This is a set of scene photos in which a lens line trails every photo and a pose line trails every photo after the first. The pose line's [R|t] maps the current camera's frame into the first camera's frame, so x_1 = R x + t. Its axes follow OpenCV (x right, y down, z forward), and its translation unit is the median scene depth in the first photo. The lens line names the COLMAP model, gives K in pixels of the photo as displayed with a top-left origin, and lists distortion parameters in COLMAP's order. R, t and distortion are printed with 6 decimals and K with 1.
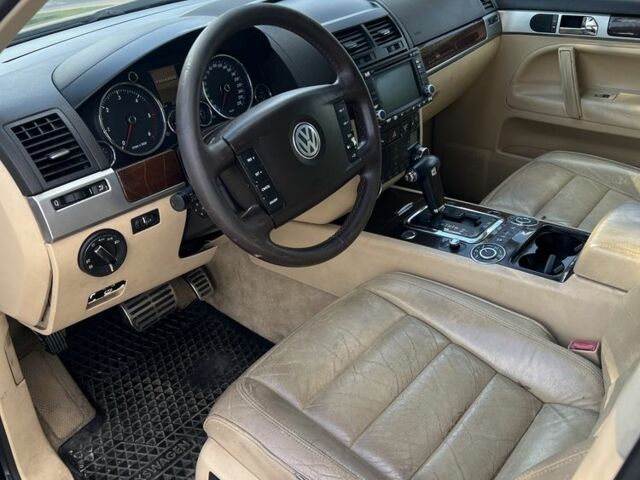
lens RADIAL K [[501.9, 0, 320.0], [0, 501.9, 240.0], [0, 0, 1]] dist [-0.003872, -0.000883]
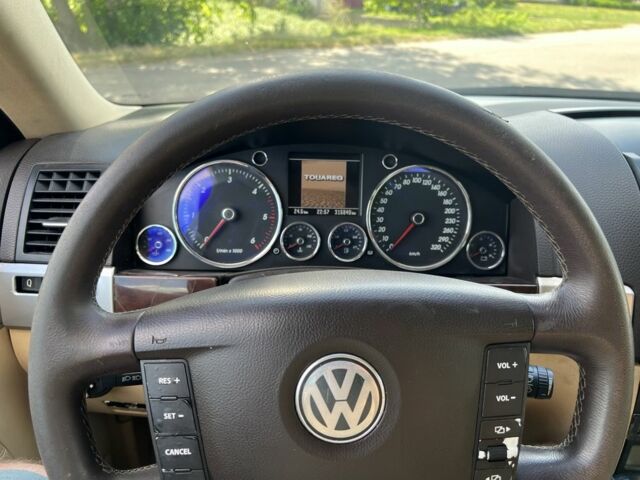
lens RADIAL K [[501.9, 0, 320.0], [0, 501.9, 240.0], [0, 0, 1]] dist [-0.003872, -0.000883]
pose [[0.678640, 0.363818, -0.638031, 0.177366], [-0.466264, 0.884605, 0.008479, -0.308073], [0.567490, 0.291737, 0.769964, 0.631305]]
